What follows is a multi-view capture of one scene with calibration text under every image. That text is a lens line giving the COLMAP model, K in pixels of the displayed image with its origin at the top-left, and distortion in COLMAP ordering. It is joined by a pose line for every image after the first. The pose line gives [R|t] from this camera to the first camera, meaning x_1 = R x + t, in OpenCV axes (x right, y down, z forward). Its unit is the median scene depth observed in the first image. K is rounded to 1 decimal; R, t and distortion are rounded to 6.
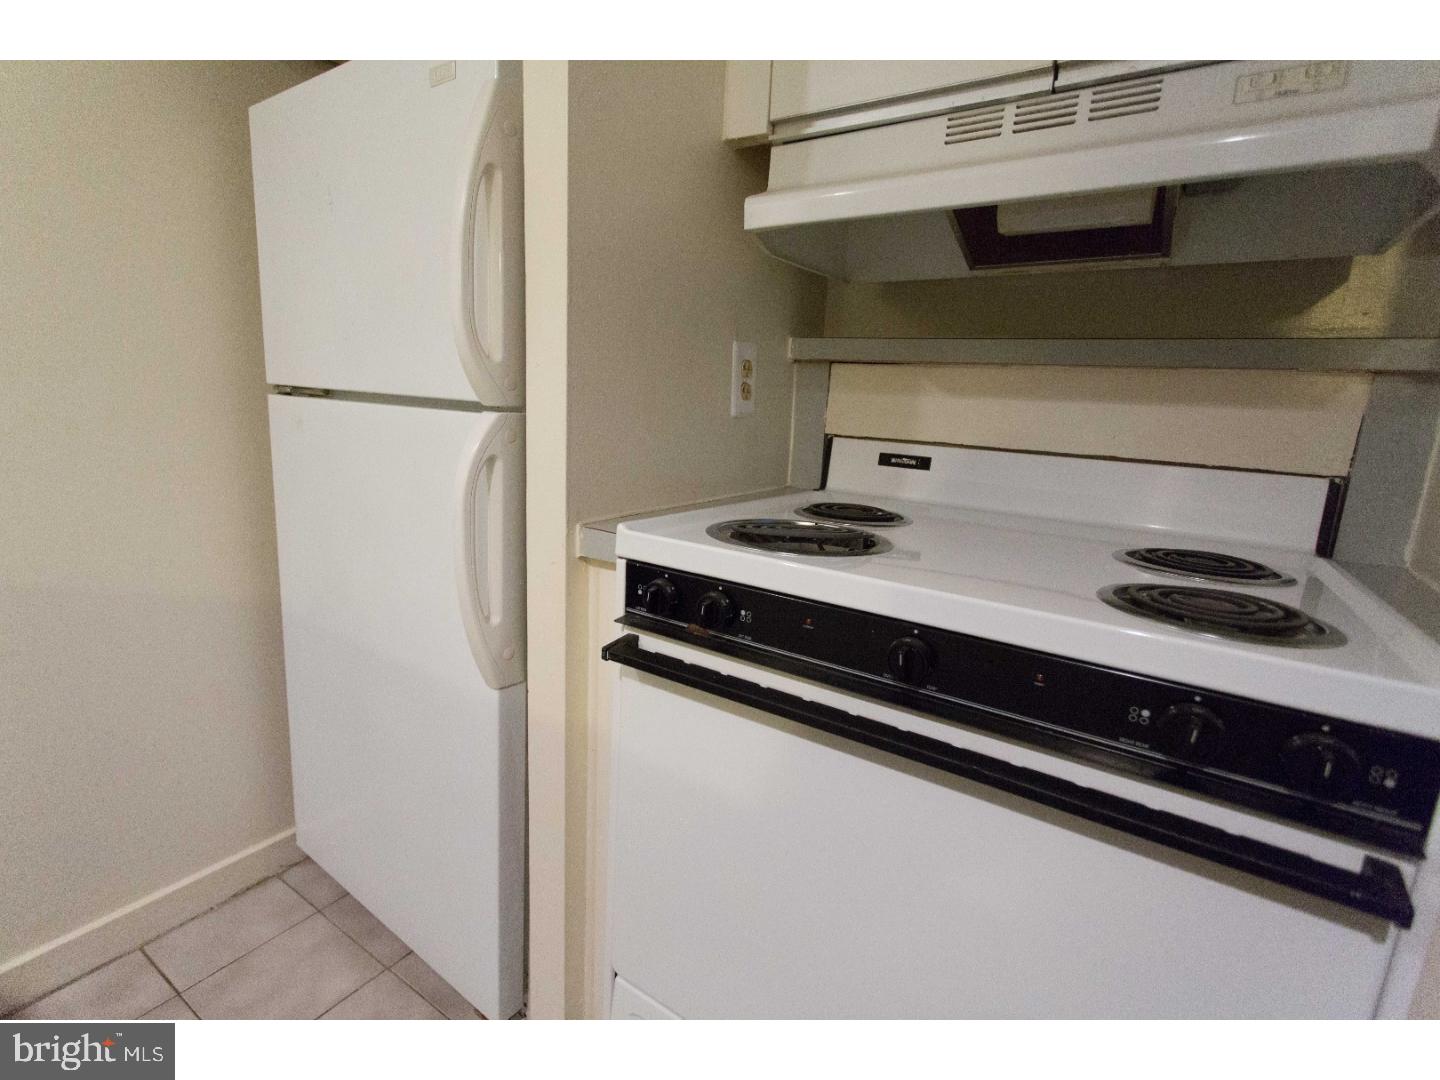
lens RADIAL K [[676.3, 0, 715.7], [0, 676.3, 541.0], [0, 0, 1]] dist [-0.001562, 0.000235]
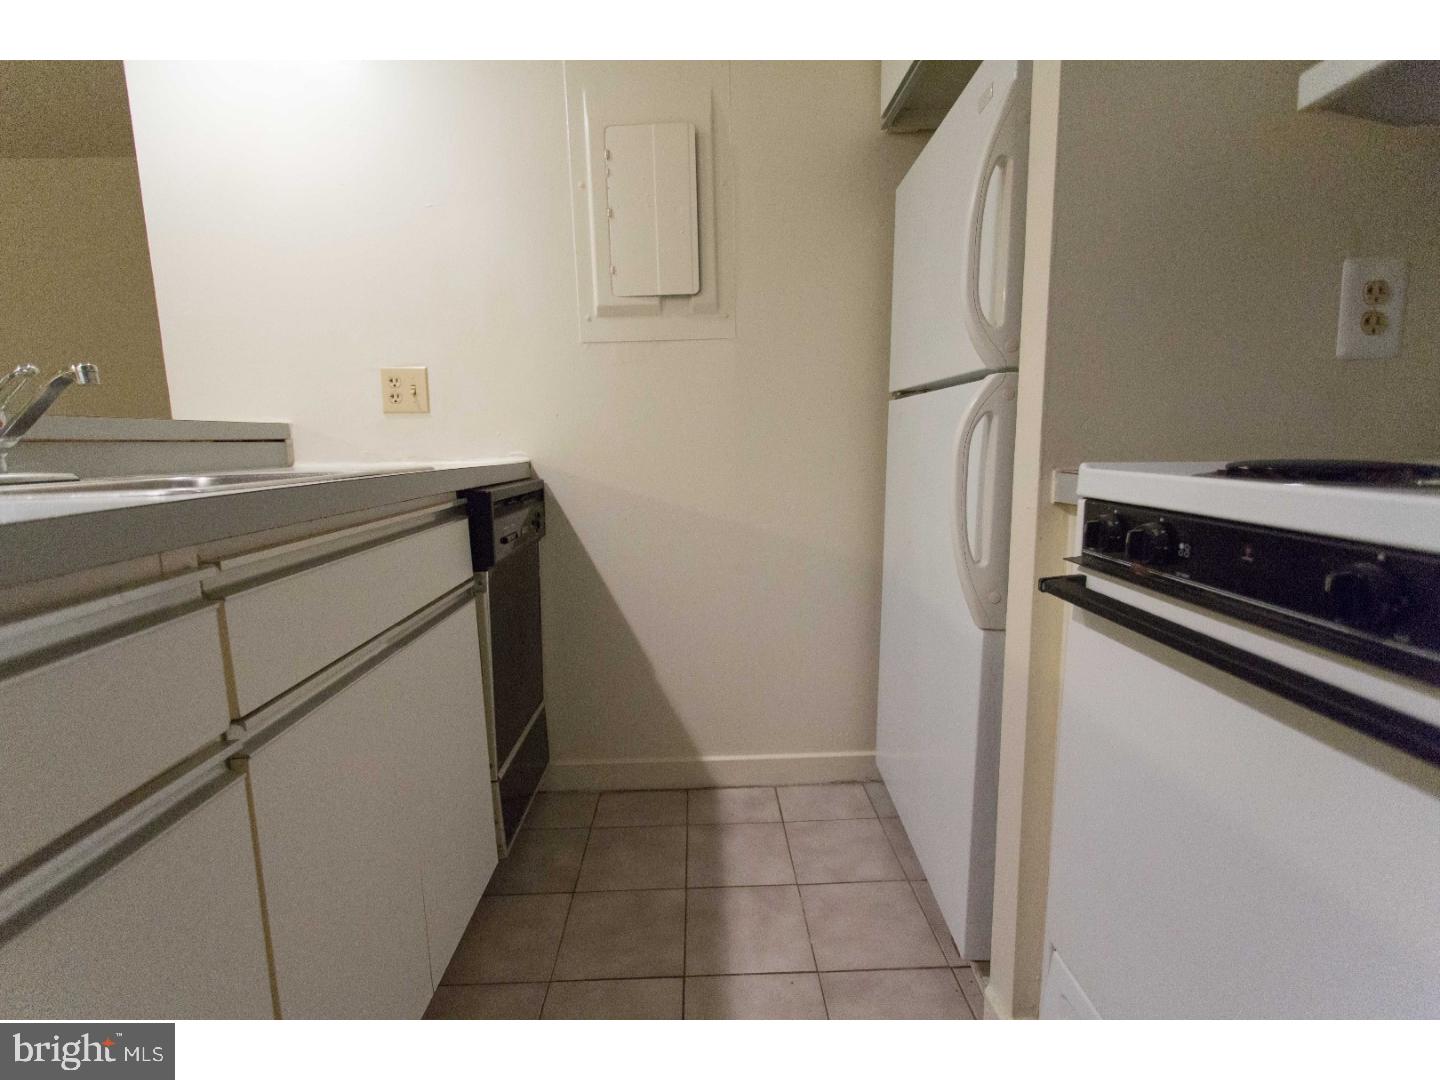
lens RADIAL K [[676.3, 0, 715.7], [0, 676.3, 541.0], [0, 0, 1]] dist [-0.001562, 0.000235]
pose [[0.569731, 0.063667, -0.819361, 0.353943], [-0.121476, 0.992567, -0.007341, 0.153704], [0.812804, 0.103716, 0.573230, 0.008239]]
